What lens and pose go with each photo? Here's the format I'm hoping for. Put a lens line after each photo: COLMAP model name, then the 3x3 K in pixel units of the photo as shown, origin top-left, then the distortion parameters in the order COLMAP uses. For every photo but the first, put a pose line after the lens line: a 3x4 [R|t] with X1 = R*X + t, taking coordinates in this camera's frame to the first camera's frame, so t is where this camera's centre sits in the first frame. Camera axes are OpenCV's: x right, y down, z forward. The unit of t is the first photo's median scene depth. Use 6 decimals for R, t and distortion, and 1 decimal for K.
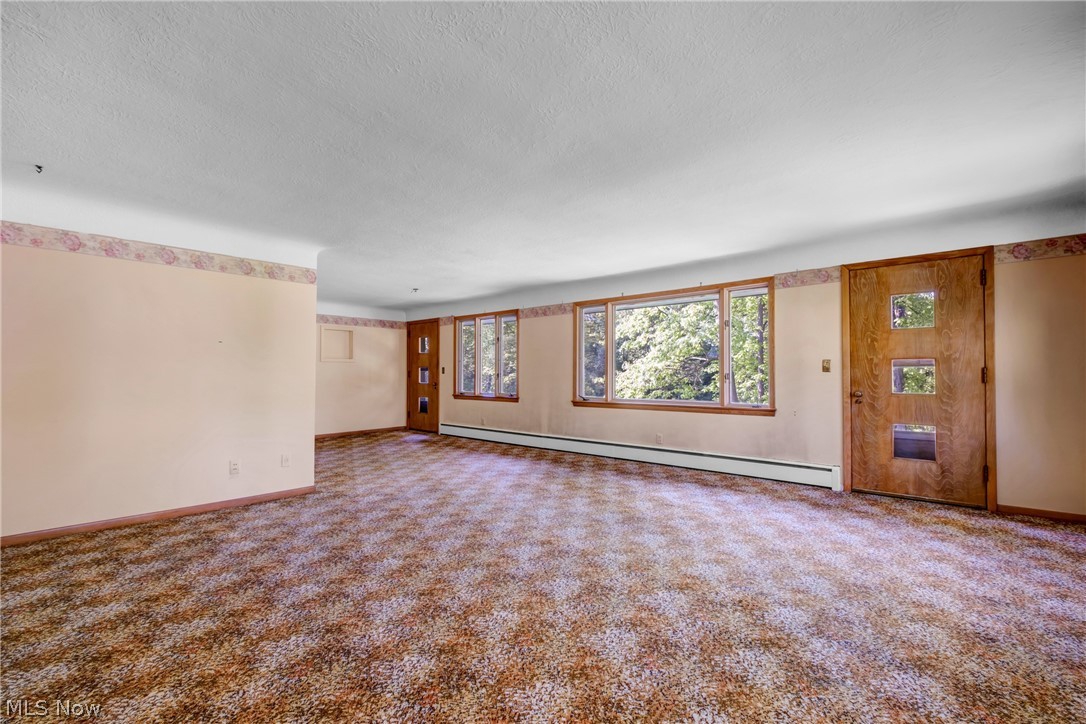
lens RADIAL K [[476.4, 0, 543.1], [0, 476.4, 365.9], [0, 0, 1]] dist [0.001021, -0.002174]
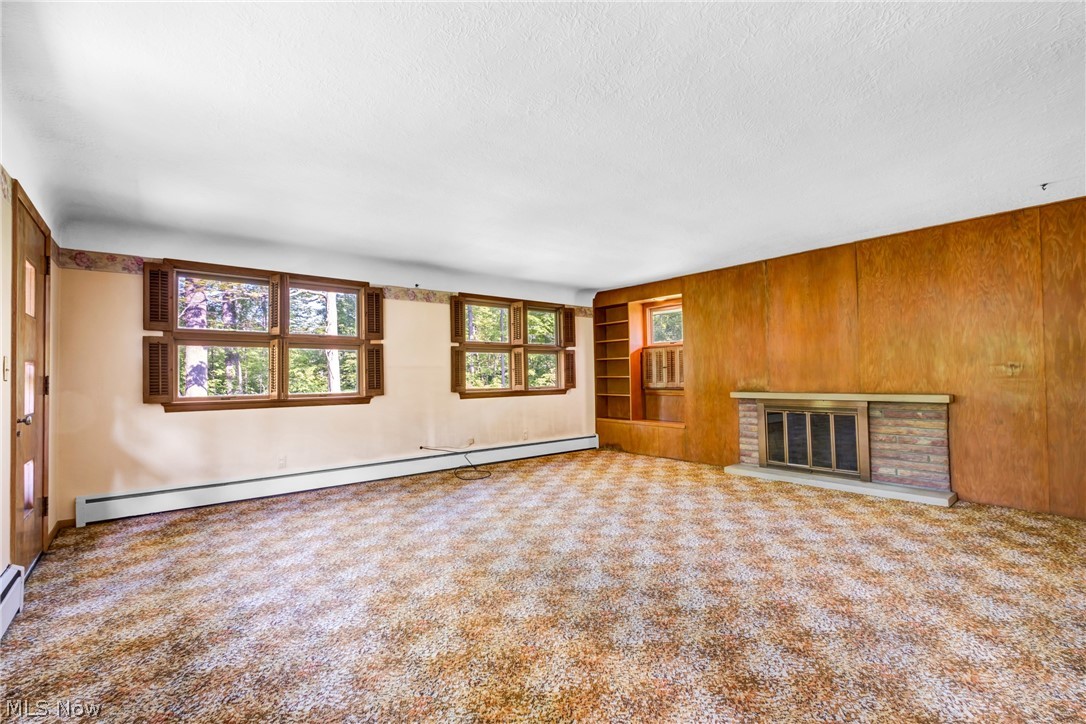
lens RADIAL K [[476.4, 0, 546.7], [0, 476.4, 365.2], [0, 0, 1]] dist [0.001021, -0.002174]
pose [[-0.992119, 0.008377, 0.125015, -0.027259], [0.003095, 0.999096, -0.042388, 0.028480], [-0.125258, -0.041667, -0.991249, 2.058371]]
